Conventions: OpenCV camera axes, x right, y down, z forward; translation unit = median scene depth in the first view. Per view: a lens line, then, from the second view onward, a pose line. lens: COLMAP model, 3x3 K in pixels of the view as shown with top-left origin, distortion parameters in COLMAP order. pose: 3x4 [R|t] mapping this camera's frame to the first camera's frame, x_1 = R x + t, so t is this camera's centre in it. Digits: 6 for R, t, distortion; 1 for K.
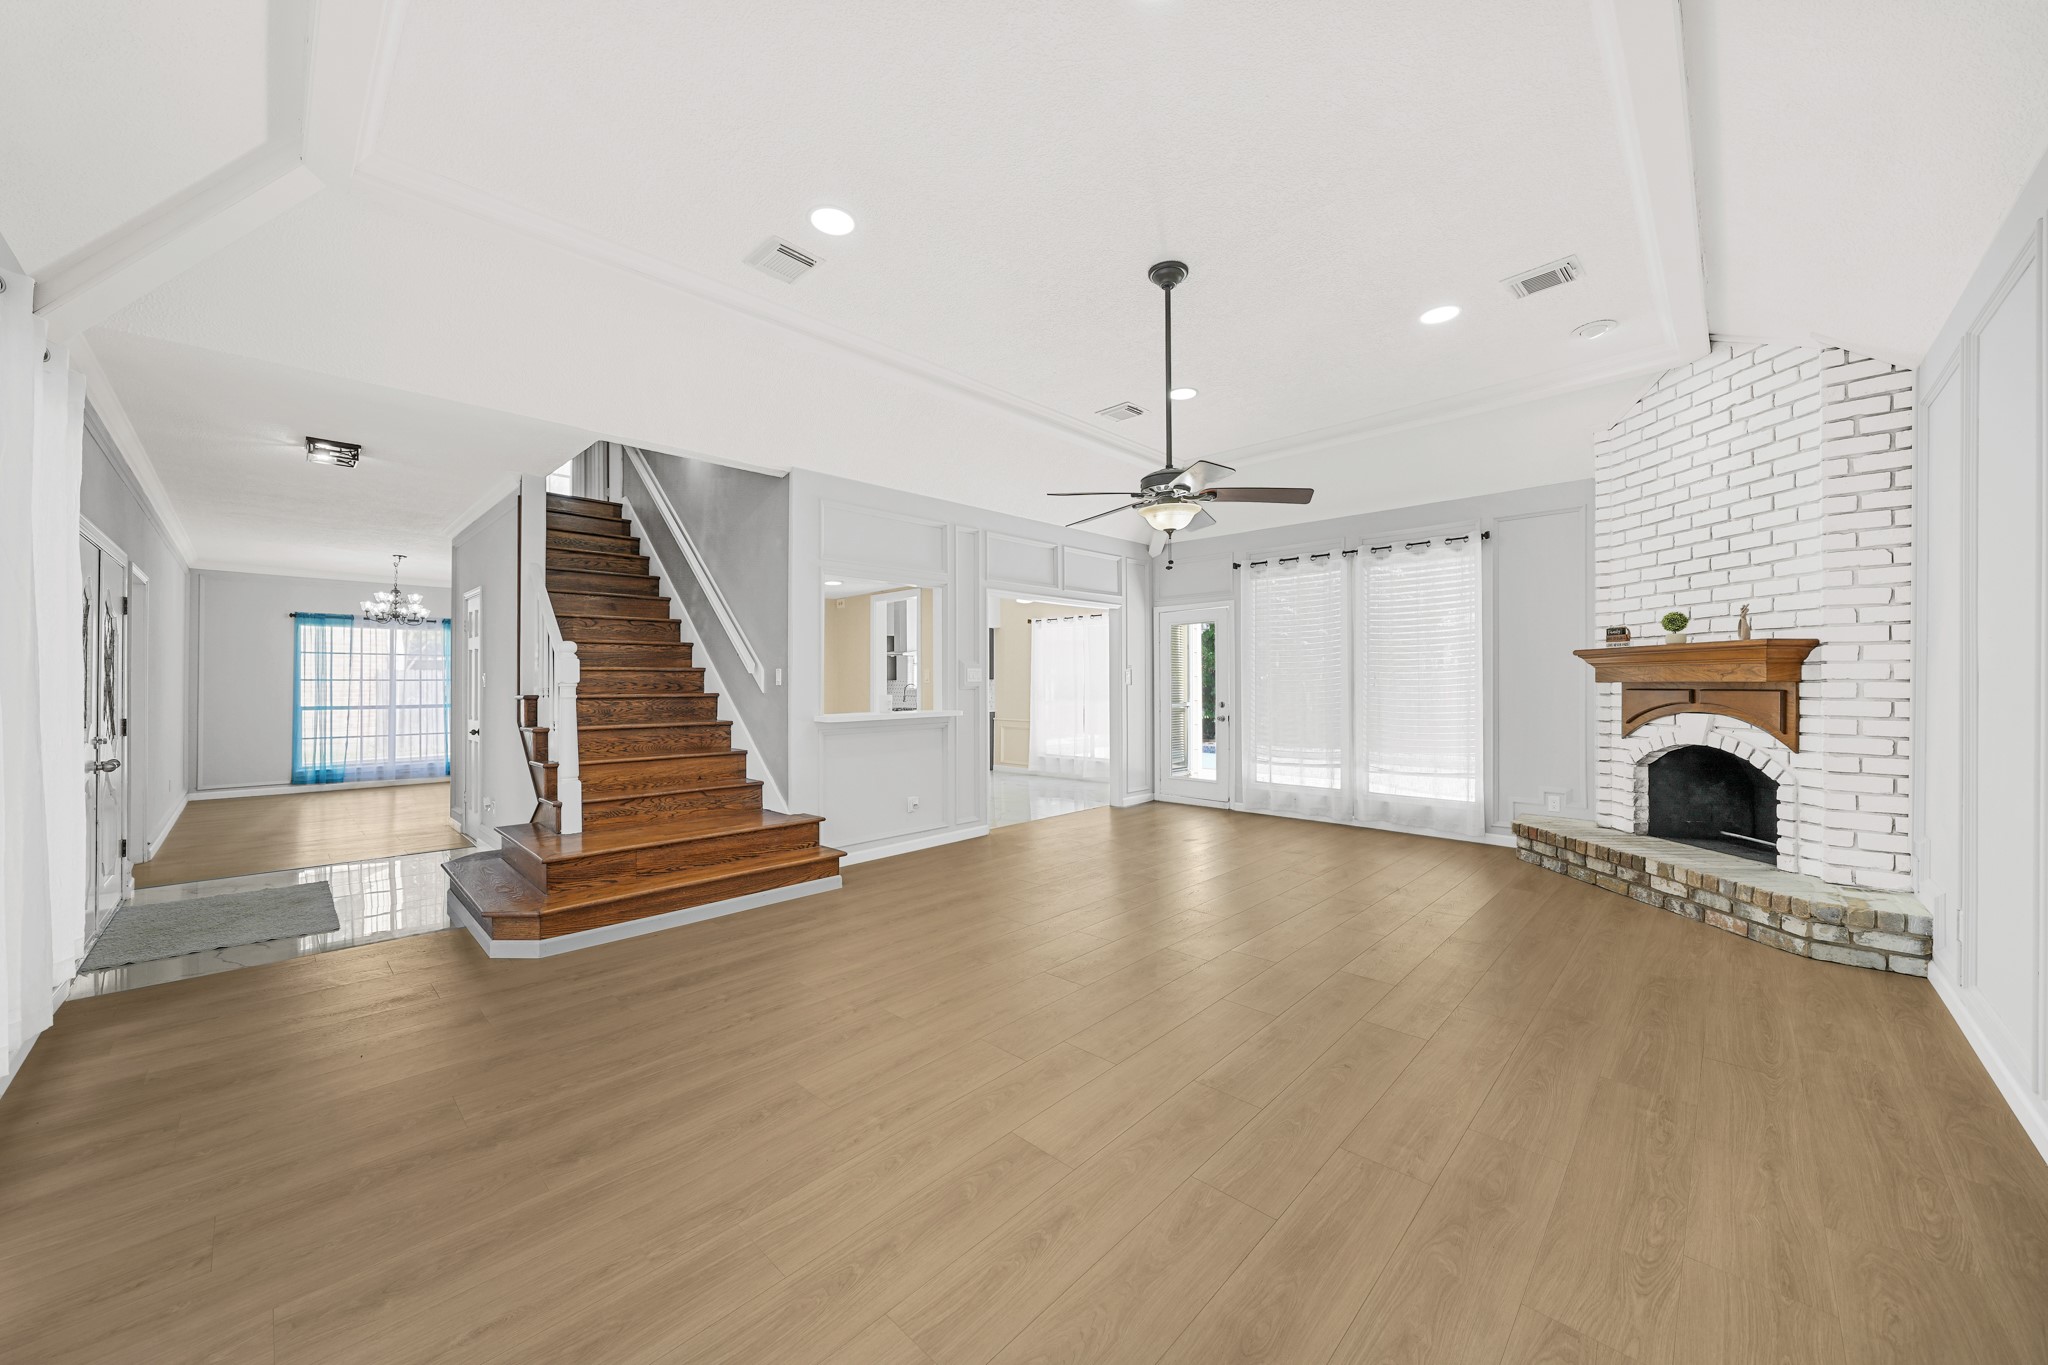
lens RADIAL K [[742.9, 0, 1016.2], [0, 742.9, 678.4], [0, 0, 1]] dist [-0.003838, -0.000099]
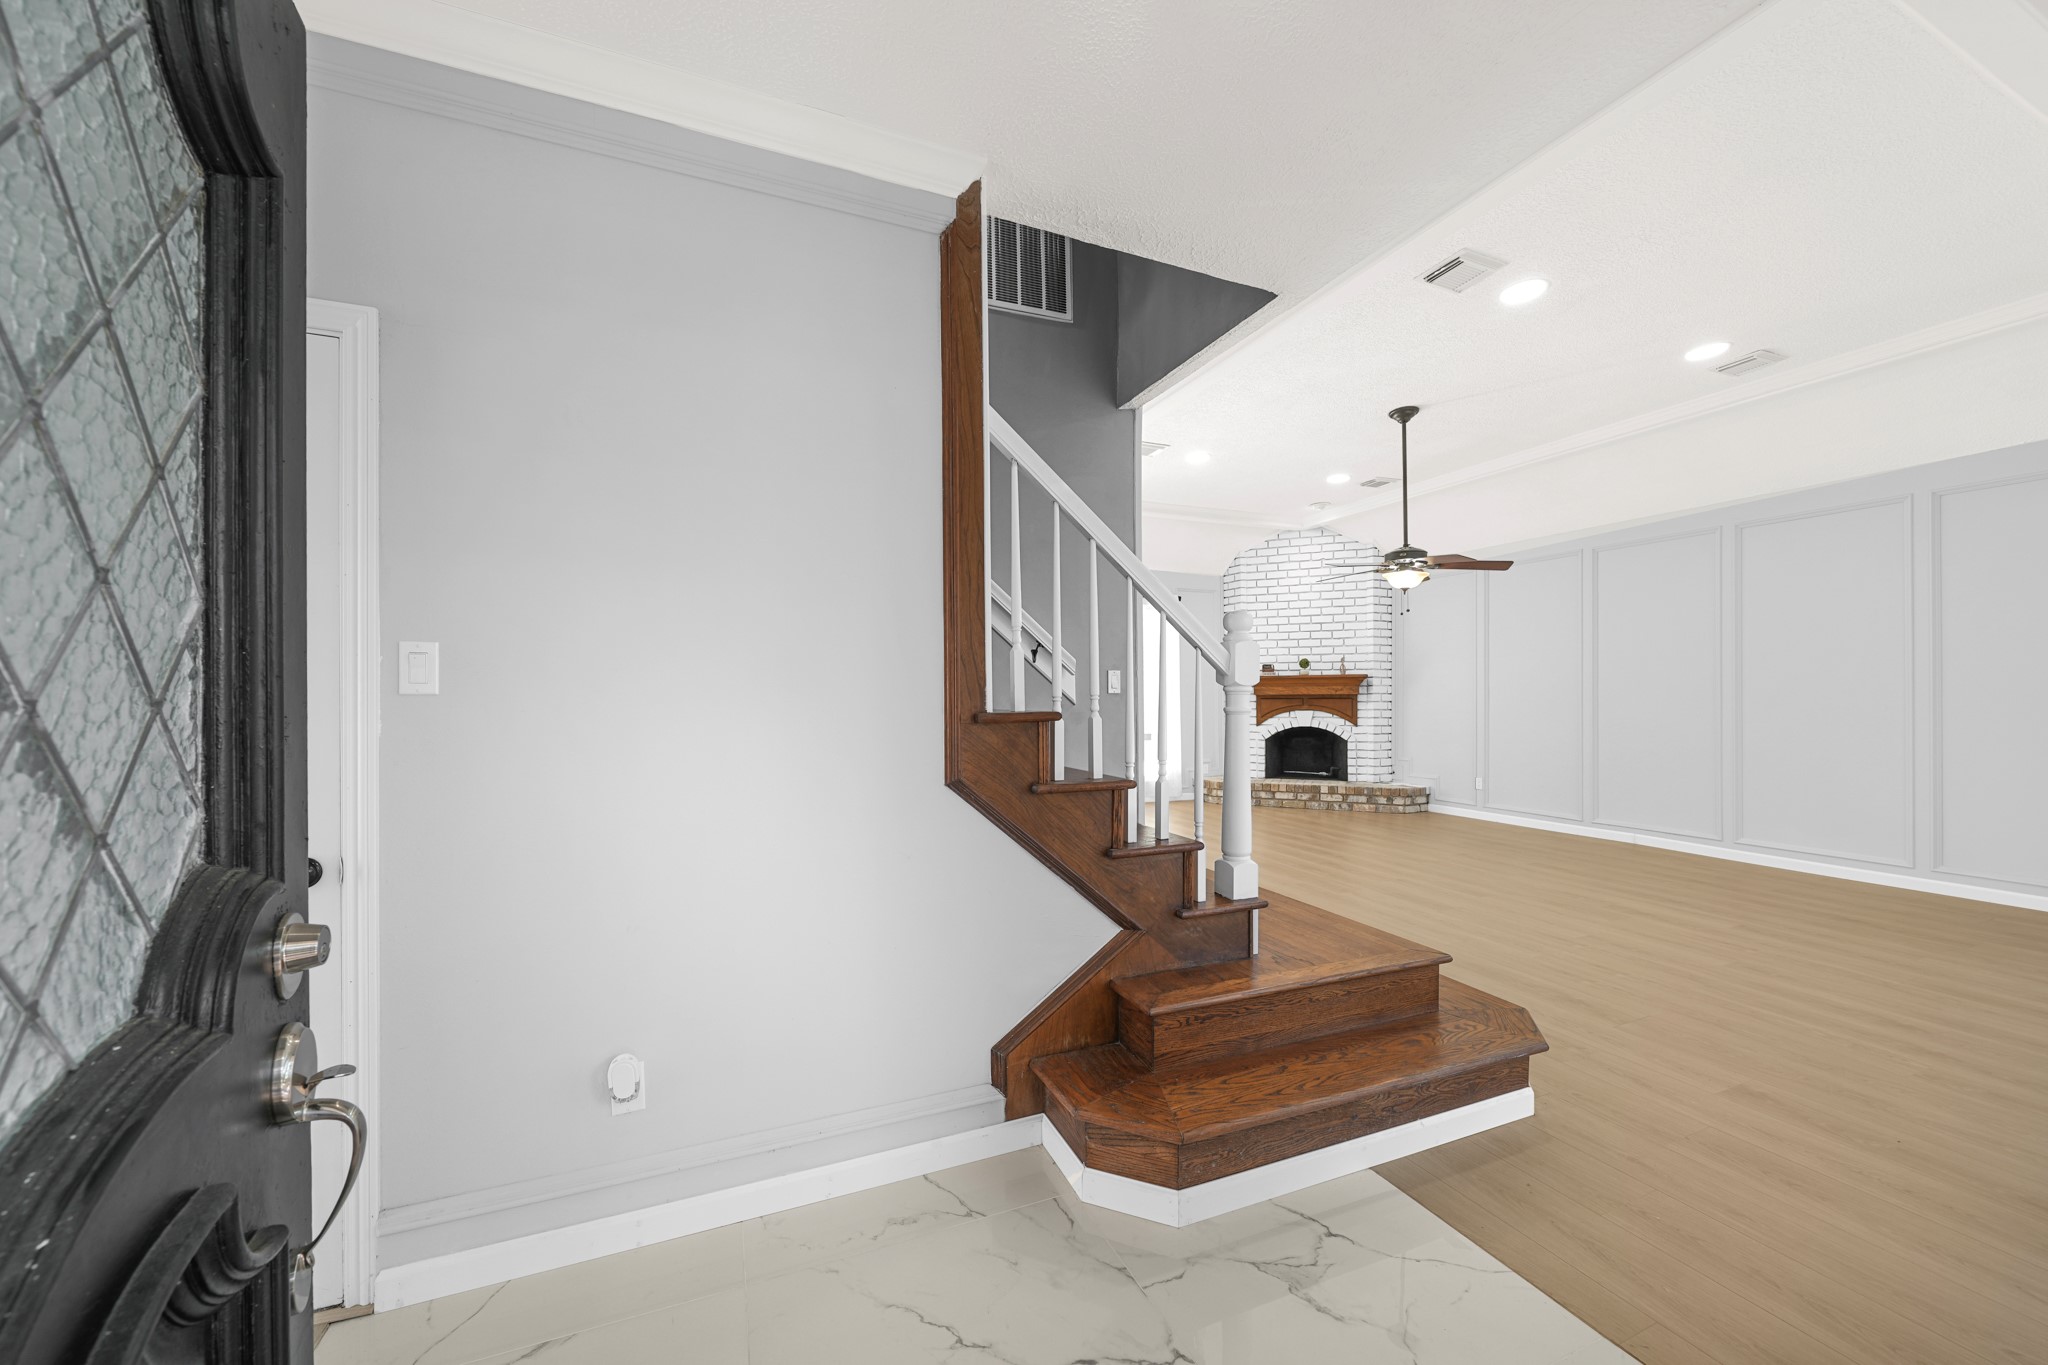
lens RADIAL K [[740.6, 0, 1021.4], [0, 740.6, 694.9], [0, 0, 1]] dist [0.000039, 0.000098]
pose [[0.389928, 0.002696, 0.920841, -1.269601], [-0.002933, 0.999994, -0.001686, 0.012468], [-0.920841, -0.002043, 0.389934, 0.994679]]
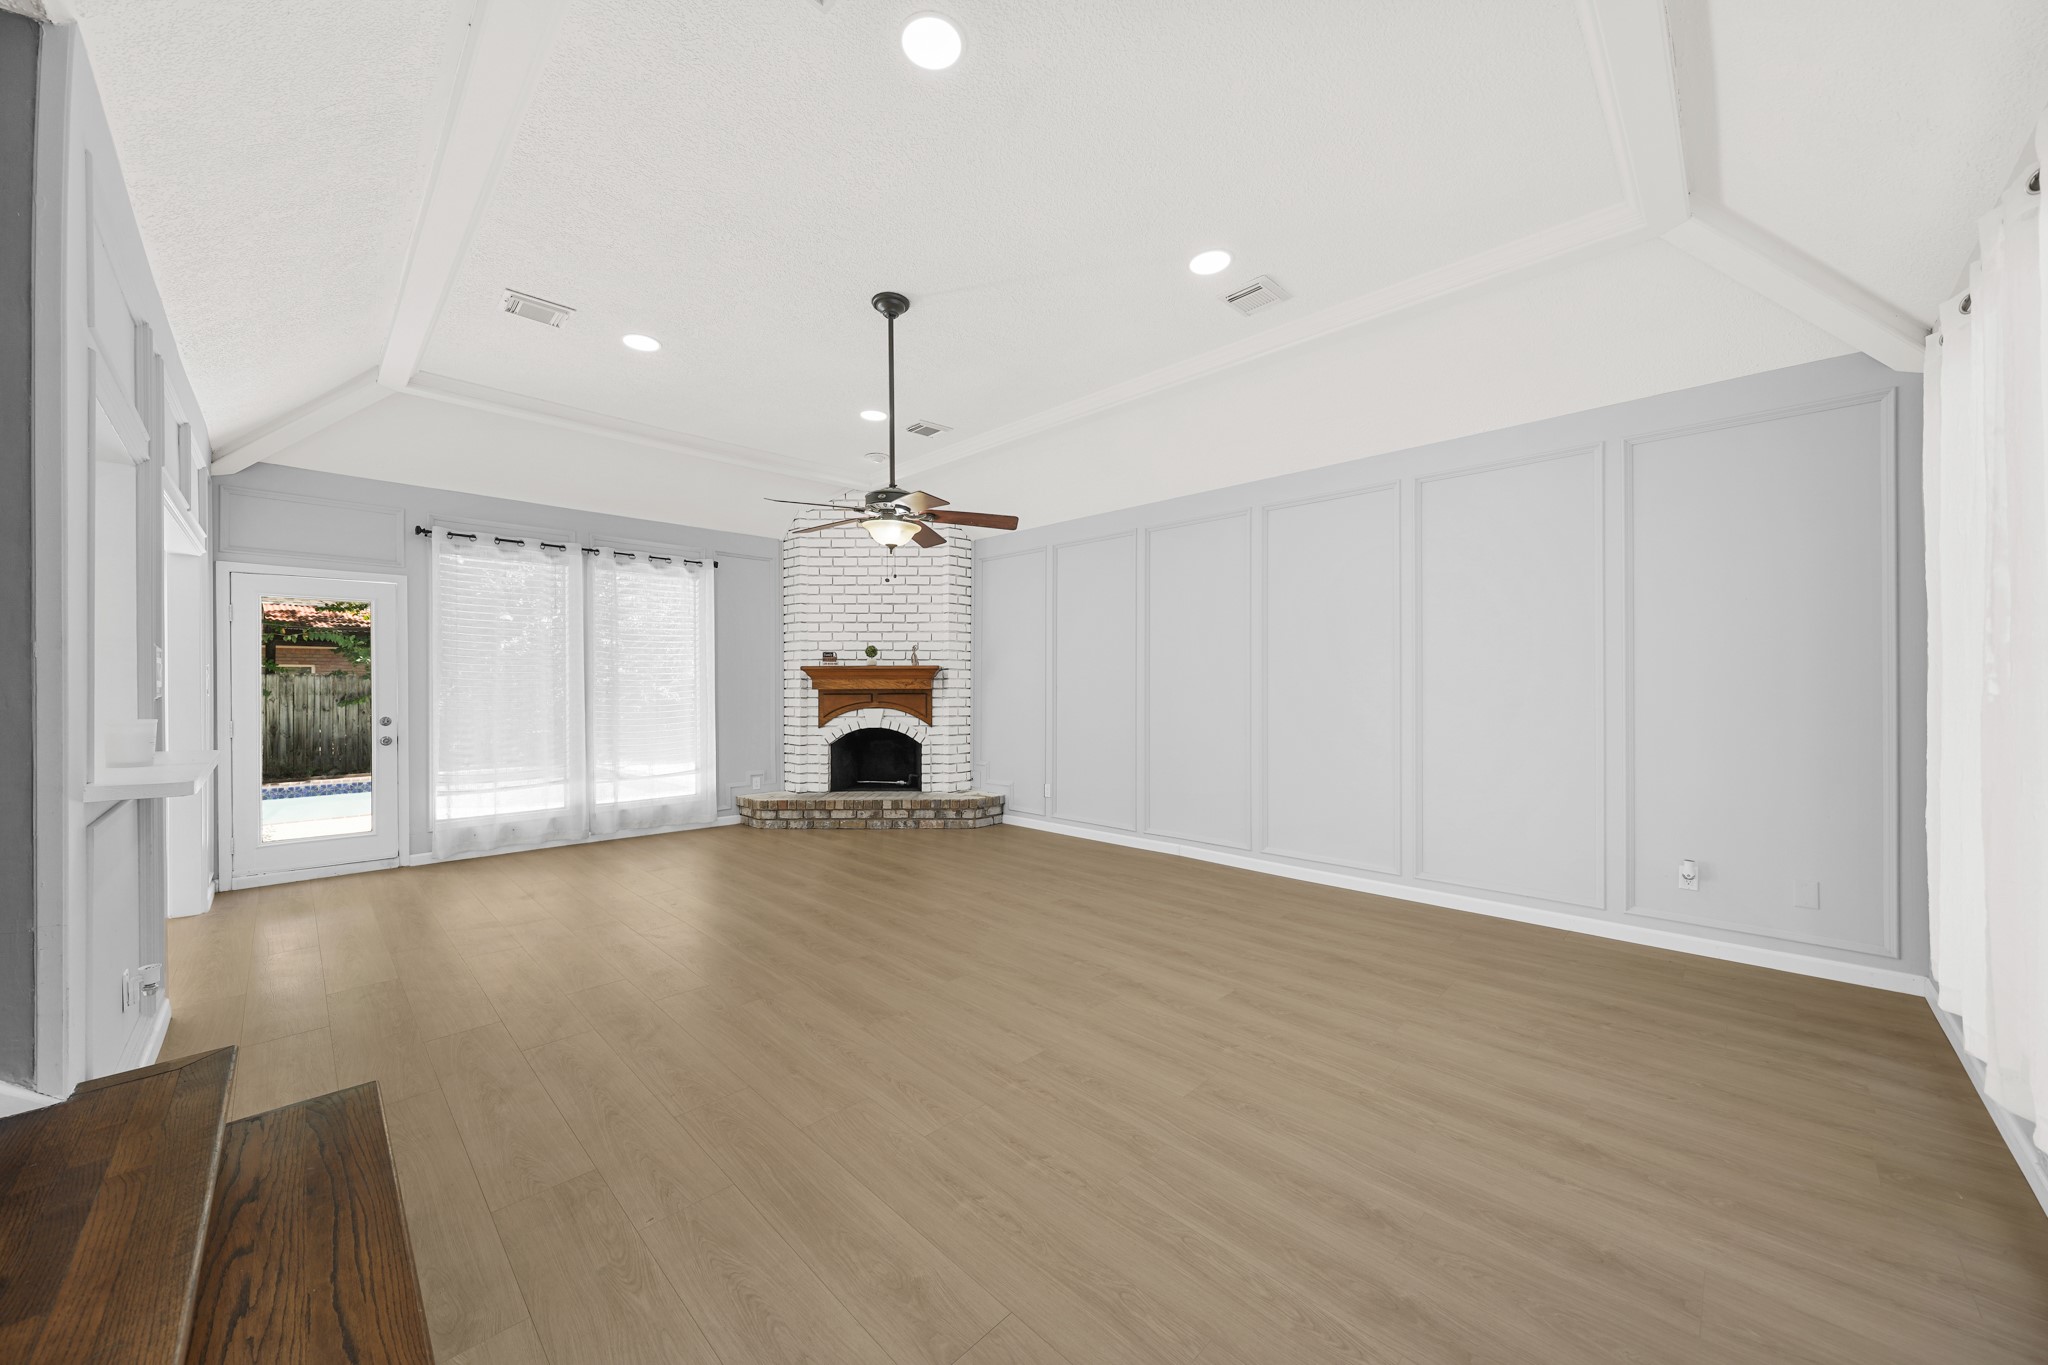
lens RADIAL K [[733.6, 0, 1022.6], [0, 733.6, 687.7], [0, 0, 1]] dist [-0.000444, -0.000020]
pose [[0.011212, 0.002411, 0.999934, -0.741771], [-0.004159, 0.999989, -0.002364, 0.004469], [-0.999928, -0.004132, 0.011222, 0.704409]]
